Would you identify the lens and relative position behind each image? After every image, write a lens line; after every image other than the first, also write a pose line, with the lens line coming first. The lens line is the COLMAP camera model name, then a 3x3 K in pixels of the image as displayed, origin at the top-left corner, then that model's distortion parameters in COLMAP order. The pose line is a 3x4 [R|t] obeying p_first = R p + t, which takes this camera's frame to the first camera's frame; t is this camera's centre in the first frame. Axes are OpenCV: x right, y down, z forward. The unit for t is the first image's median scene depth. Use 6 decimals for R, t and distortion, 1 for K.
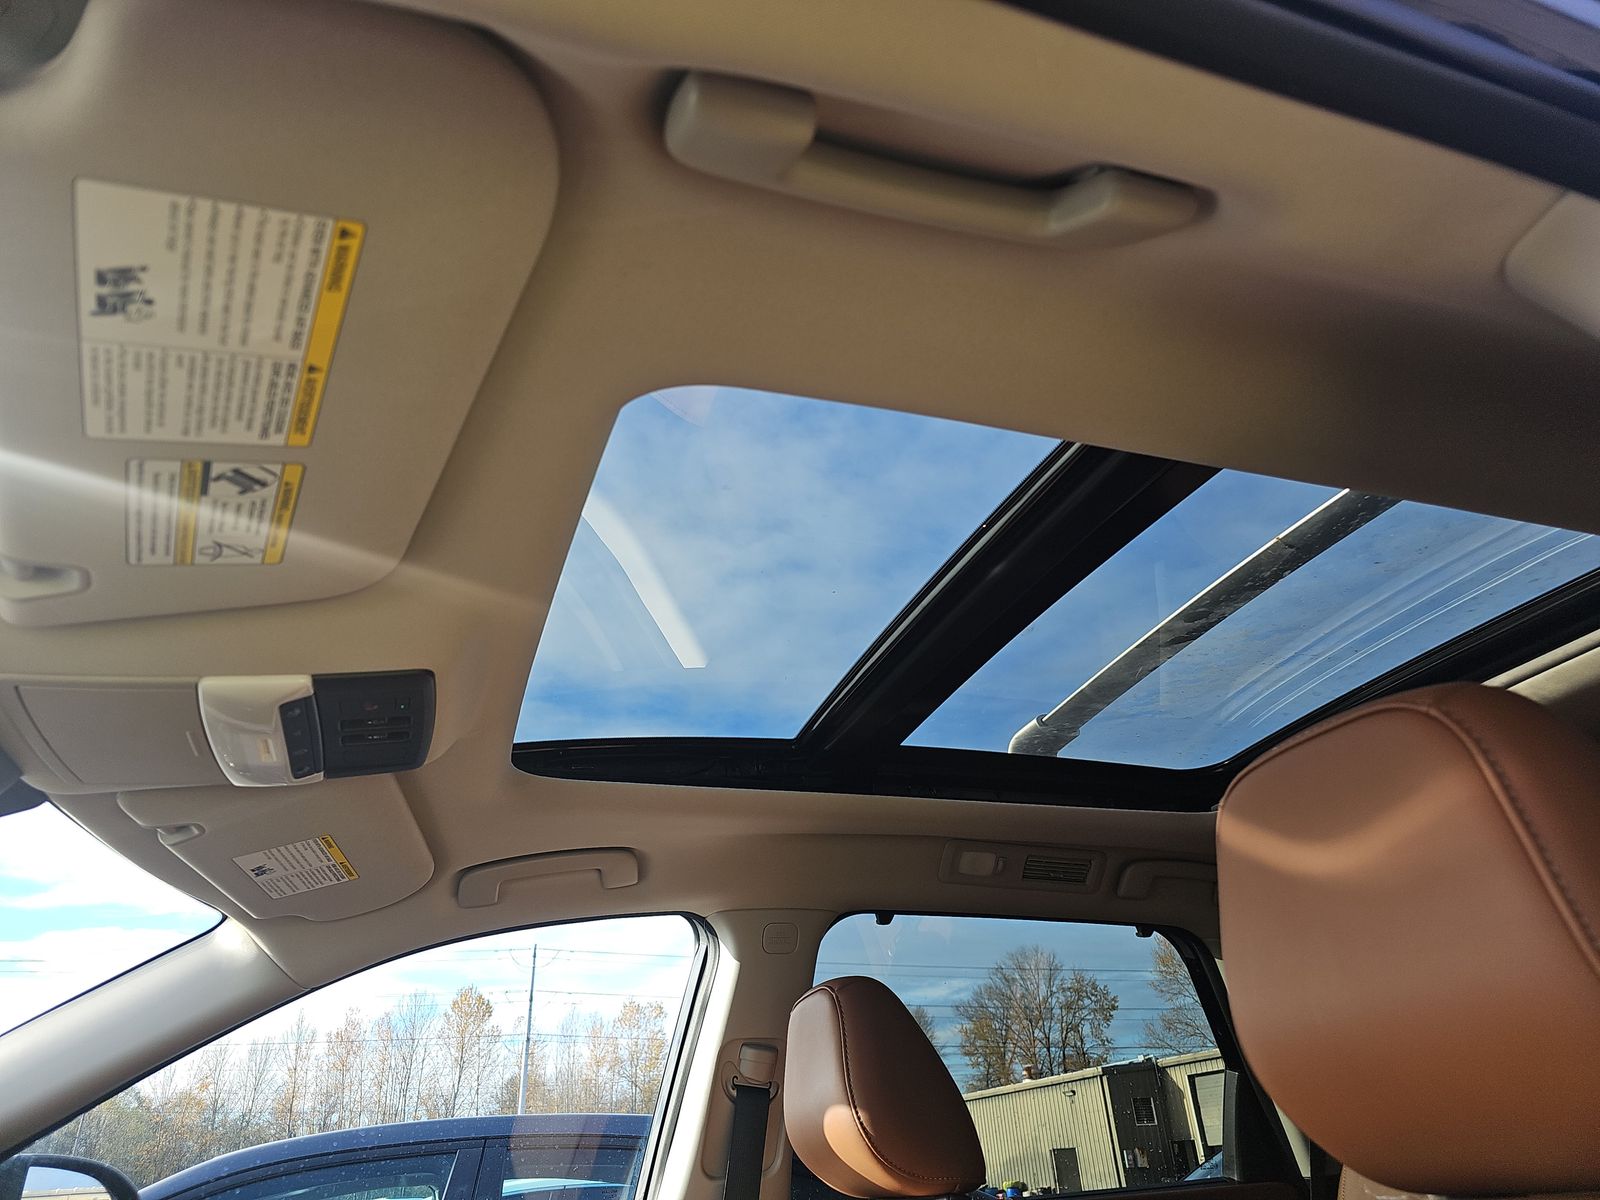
lens RADIAL K [[1069.5, 0, 801.4], [0, 1069.5, 612.8], [0, 0, 1]] dist [0.018941, -0.002923]
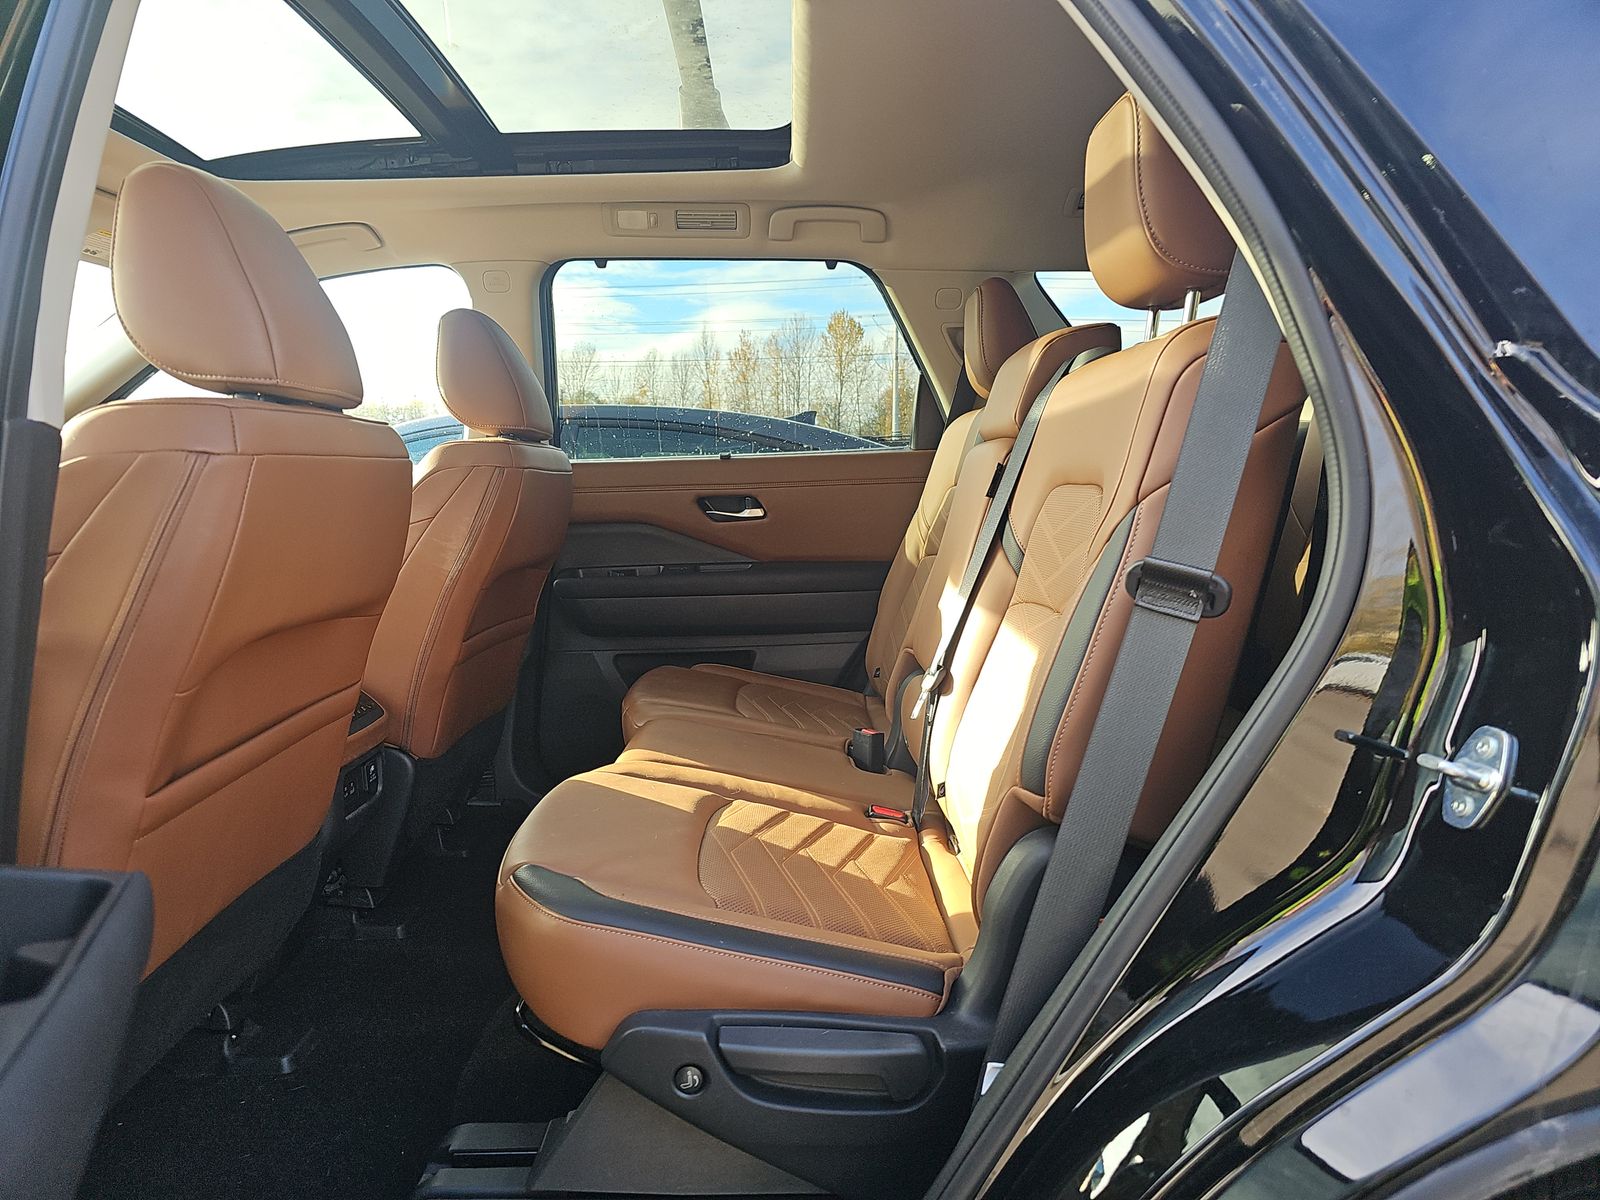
lens RADIAL K [[1069.5, 0, 801.4], [0, 1069.5, 612.8], [0, 0, 1]] dist [0.018941, -0.002923]
pose [[0.941026, 0.076493, -0.329575, 0.880874], [0.126682, 0.823587, 0.552862, -0.066223], [0.313724, -0.562009, 0.765326, -0.190819]]
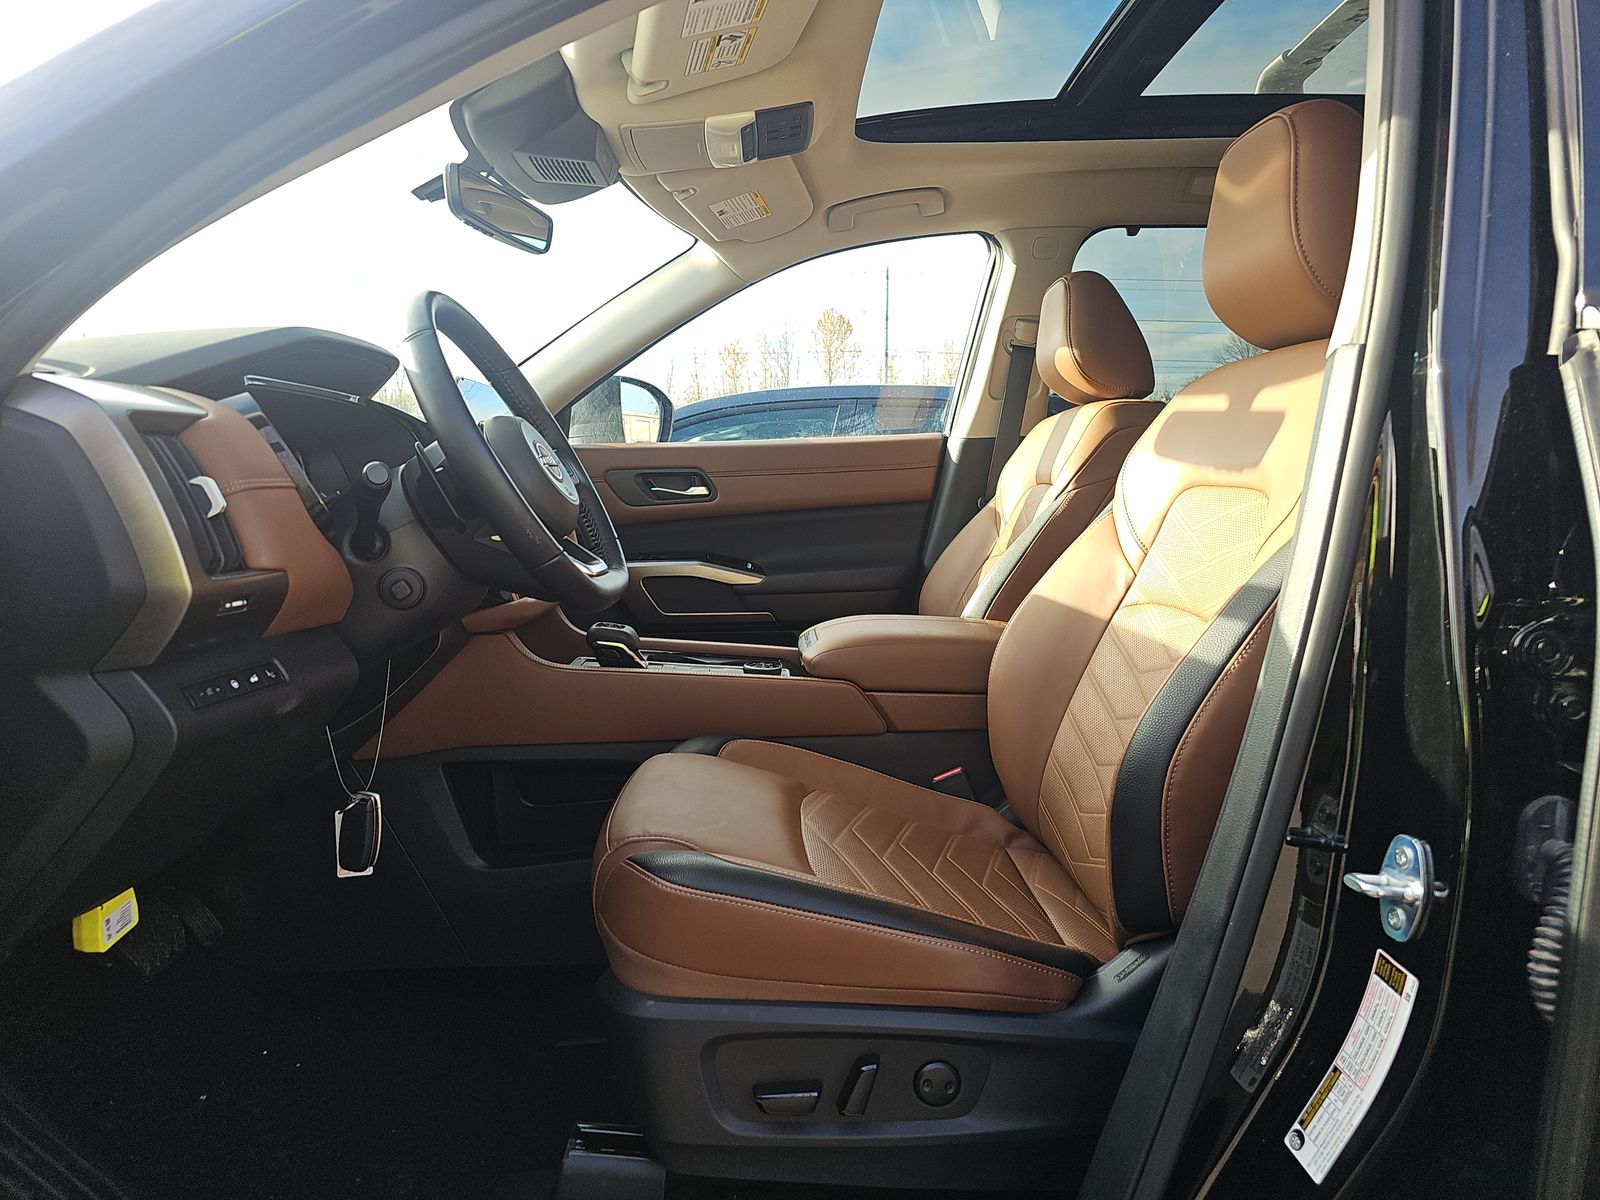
lens RADIAL K [[1069.5, 0, 801.4], [0, 1069.5, 612.8], [0, 0, 1]] dist [0.018941, -0.002923]
pose [[0.952372, 0.077899, -0.294821, 0.132427], [0.105783, 0.822386, 0.559010, -0.134133], [0.286003, -0.563572, 0.774976, -0.489808]]
